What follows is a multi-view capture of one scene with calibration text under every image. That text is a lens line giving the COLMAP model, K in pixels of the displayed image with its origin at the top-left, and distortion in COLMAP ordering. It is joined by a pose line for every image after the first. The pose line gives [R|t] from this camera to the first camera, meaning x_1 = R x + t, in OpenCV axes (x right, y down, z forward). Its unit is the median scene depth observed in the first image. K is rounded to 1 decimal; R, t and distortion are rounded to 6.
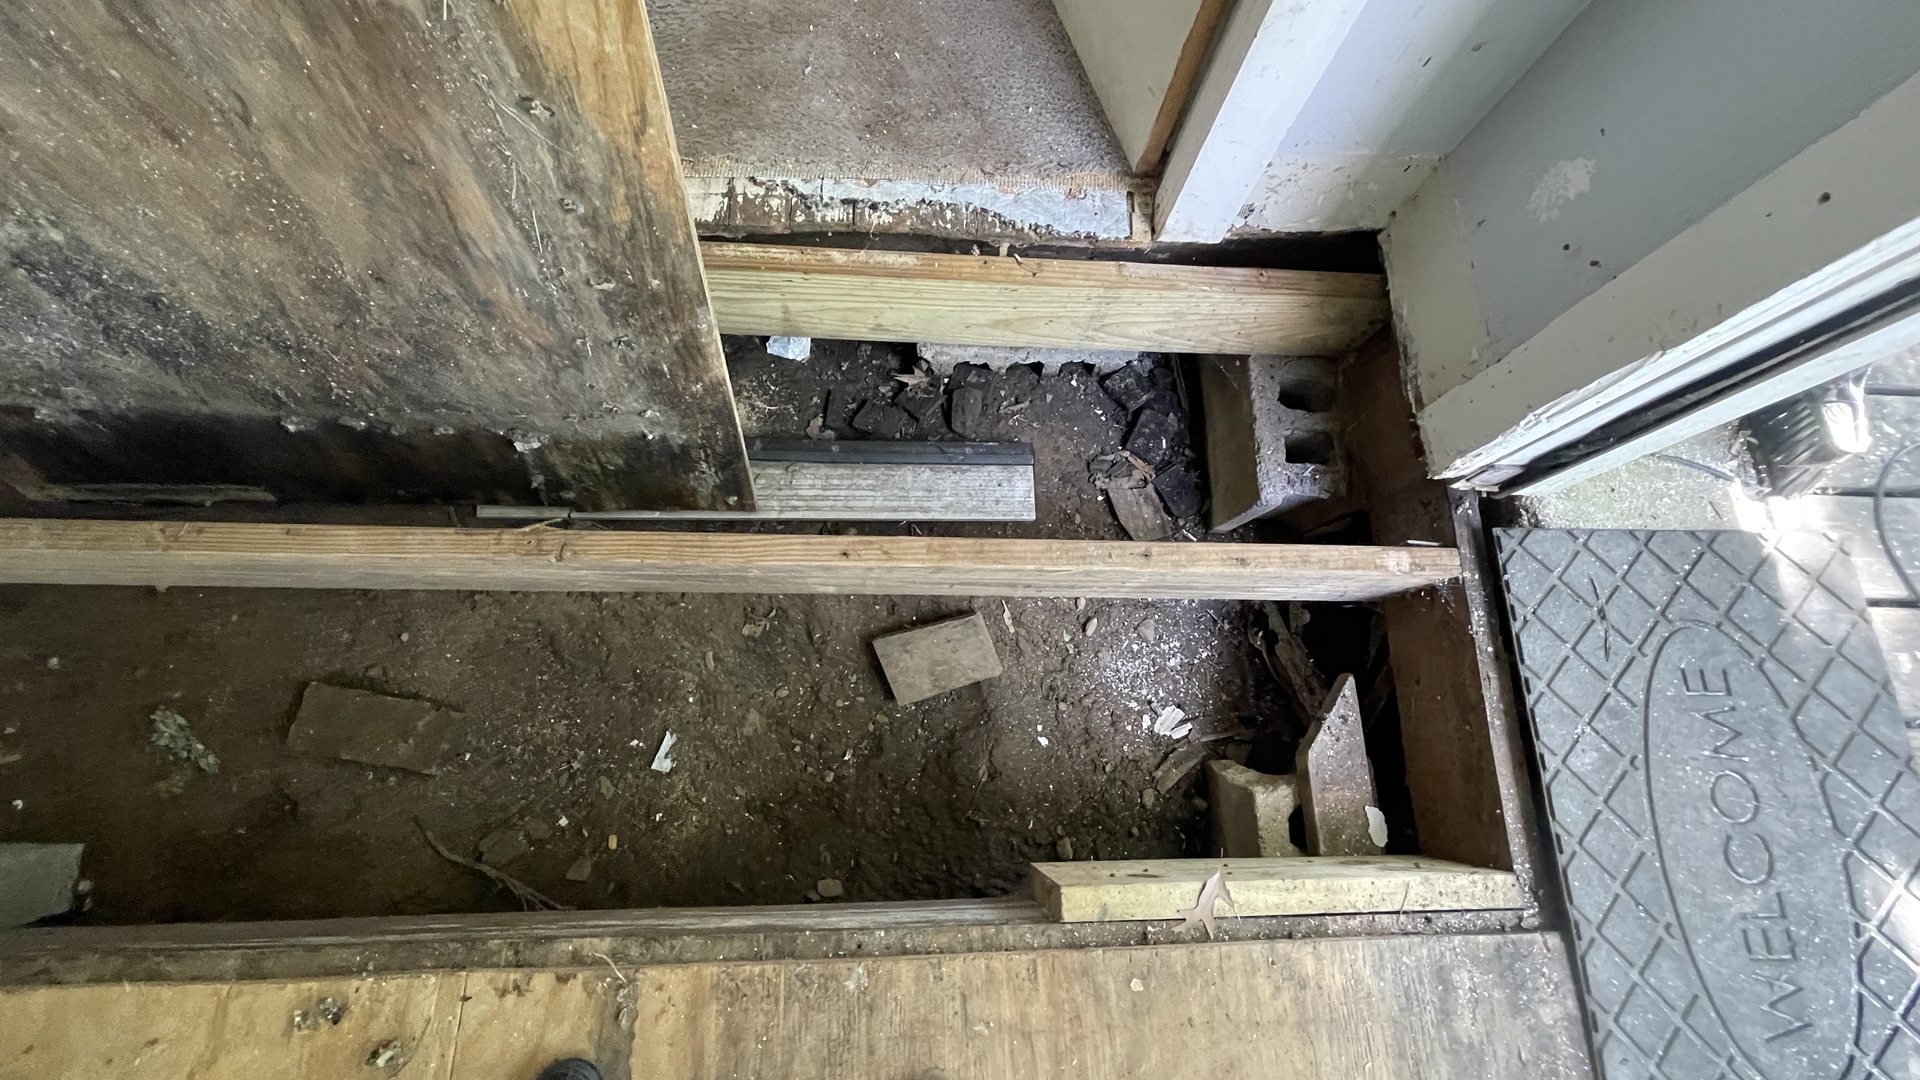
lens RADIAL K [[777.8, 0, 959.9], [0, 777.8, 540.8], [0, 0, 1]] dist [-0.001001, 0.001842]
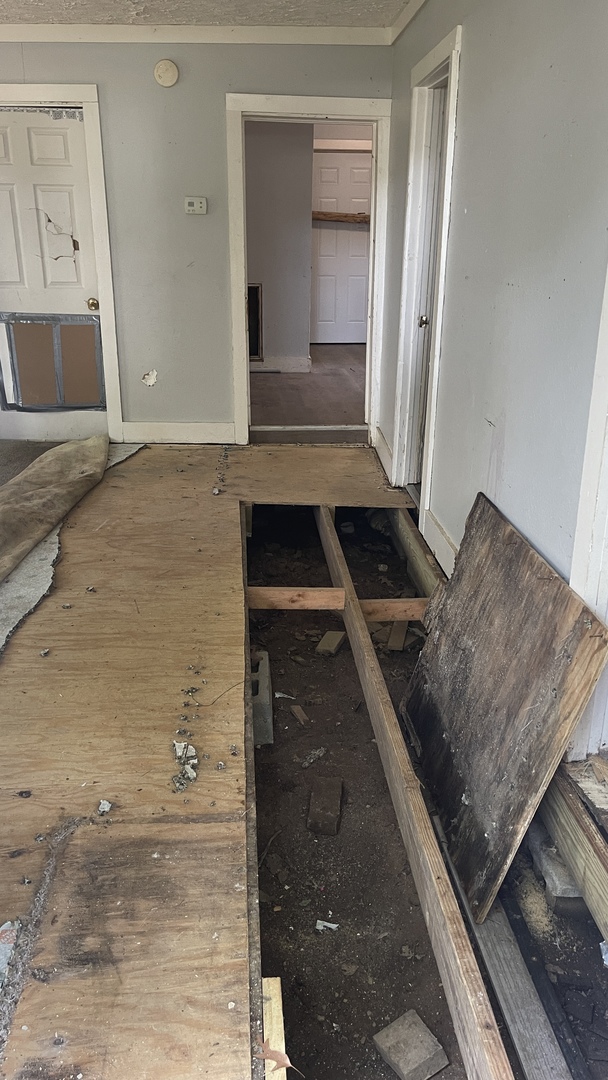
lens RADIAL K [[819.5, 0, 304.0], [0, 819.5, 540.3], [0, 0, 1]] dist [0.055274, -0.032299]
pose [[0.066748, 0.261375, -0.962927, 1.393404], [-0.955820, 0.293645, 0.013451, 0.054946], [0.286274, 0.919487, 0.269428, -0.350157]]
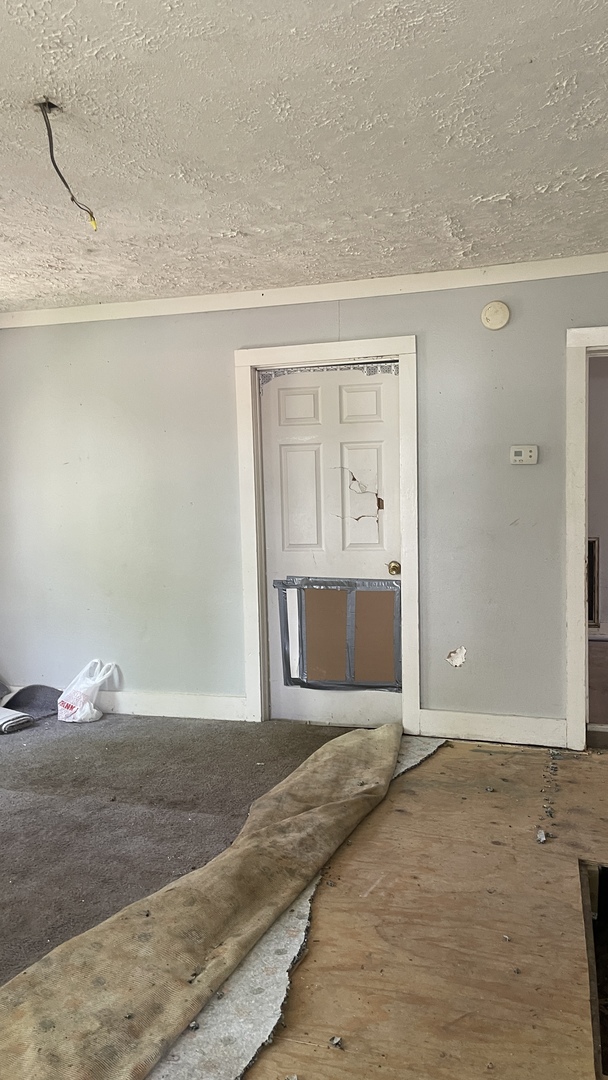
lens RADIAL K [[819.5, 0, 314.1], [0, 819.5, 546.8], [0, 0, 1]] dist [0.055274, -0.032299]
pose [[-0.292499, -0.009675, -0.956217, 0.259951], [-0.916956, 0.286592, 0.277590, 0.103001], [0.271358, 0.958004, -0.092700, -0.512257]]
